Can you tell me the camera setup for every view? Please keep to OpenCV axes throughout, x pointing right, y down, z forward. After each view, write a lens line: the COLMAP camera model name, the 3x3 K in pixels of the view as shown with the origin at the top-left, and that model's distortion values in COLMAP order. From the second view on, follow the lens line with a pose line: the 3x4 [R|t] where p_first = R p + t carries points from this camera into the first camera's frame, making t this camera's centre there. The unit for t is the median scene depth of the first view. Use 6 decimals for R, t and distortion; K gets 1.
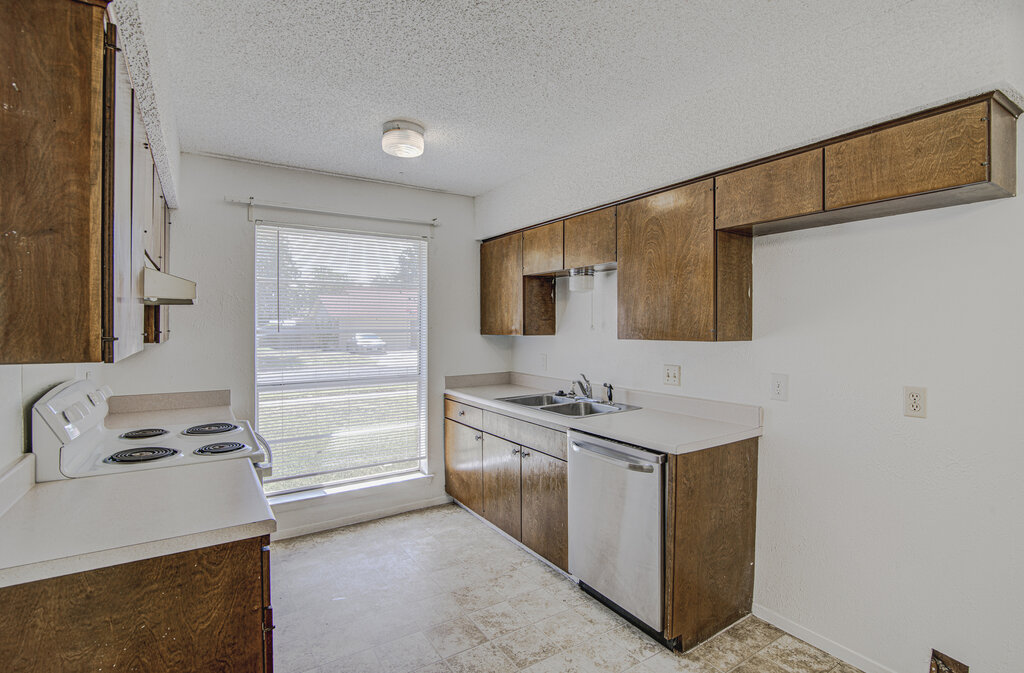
lens RADIAL K [[486.4, 0, 508.3], [0, 486.4, 330.7], [0, 0, 1]] dist [-0.020034, 0.000437]
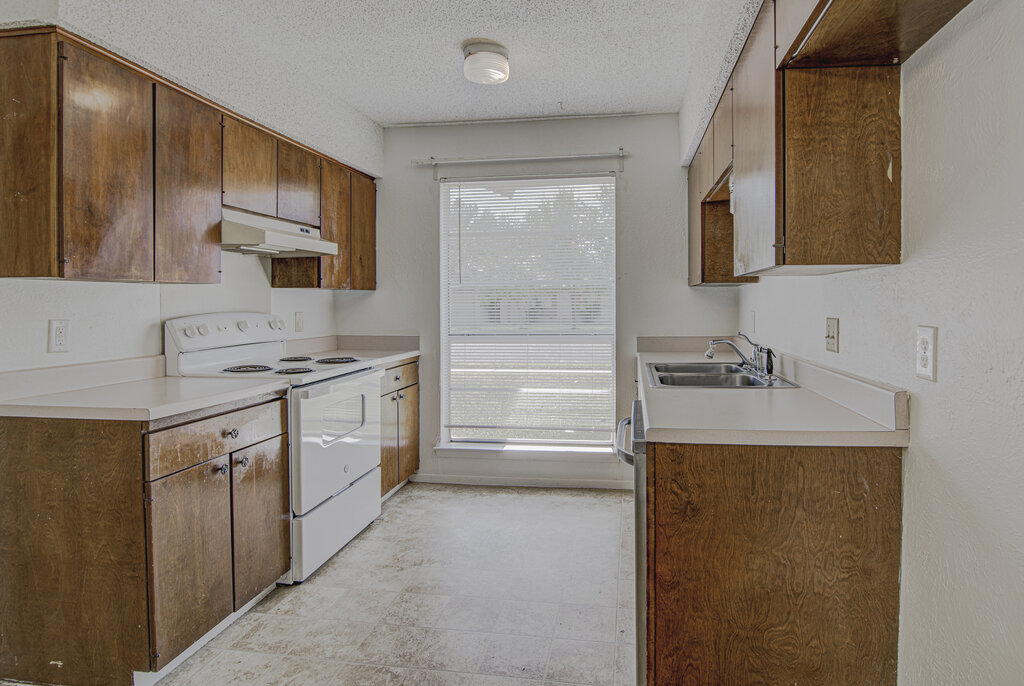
lens RADIAL K [[549.4, 0, 556.6], [0, 549.4, 308.3], [0, 0, 1]] dist [-0.019226, -0.000603]
pose [[0.765521, 0.004876, -0.643392, 0.596995], [-0.001518, 0.999982, 0.005772, 0.065177], [0.643409, -0.003442, 0.765515, 0.315506]]
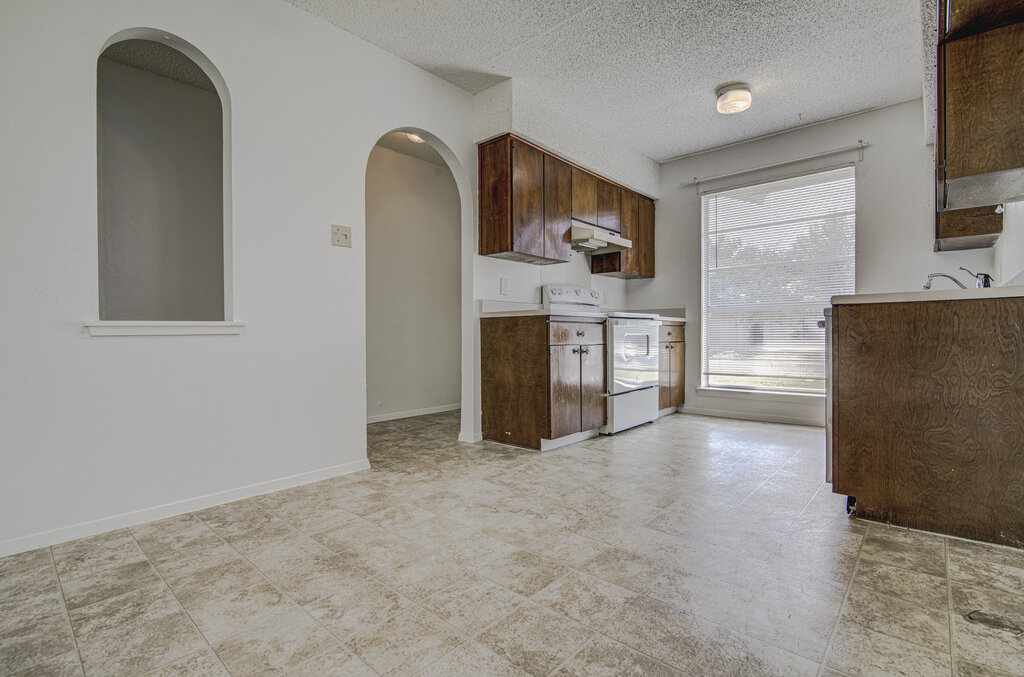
lens RADIAL K [[471.2, 0, 514.8], [0, 471.2, 343.8], [0, 0, 1]] dist [-0.018493, 0.000429]
pose [[0.276756, 0.019071, -0.960751, 0.919937], [0.001740, 0.999791, 0.020348, 0.264169], [0.960939, -0.007303, 0.276665, 0.078180]]
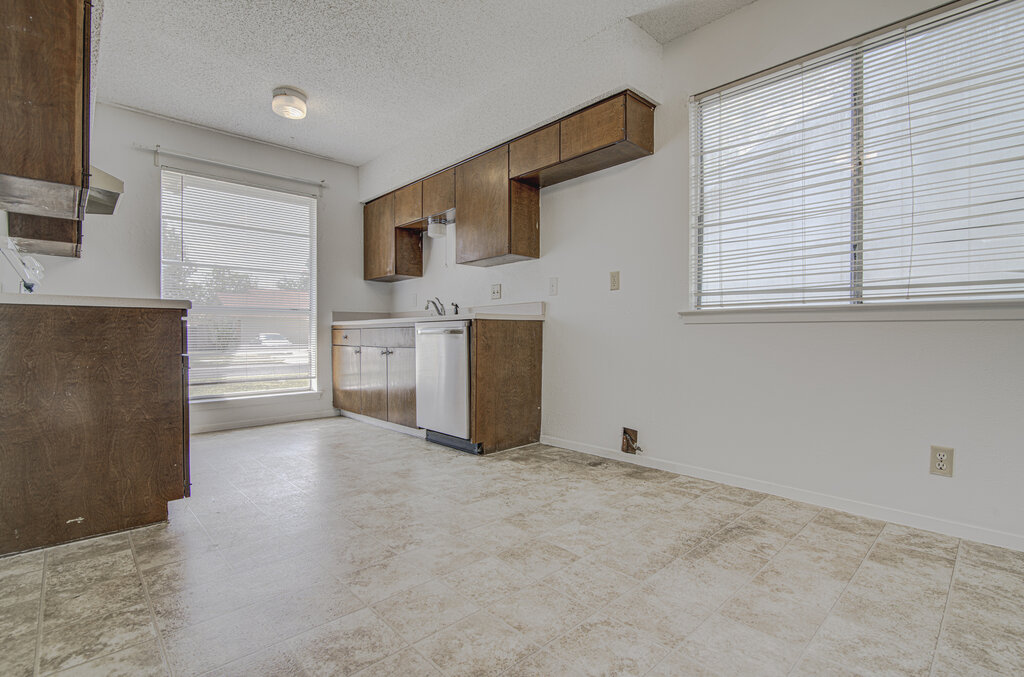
lens RADIAL K [[471.0, 0, 516.9], [0, 471.0, 340.5], [0, 0, 1]] dist [-0.017935, 0.000518]
pose [[0.980809, -0.001295, 0.194968, 0.153526], [0.000502, 0.999991, 0.004116, 0.265677], [-0.194972, -0.003939, 0.980801, -0.403830]]
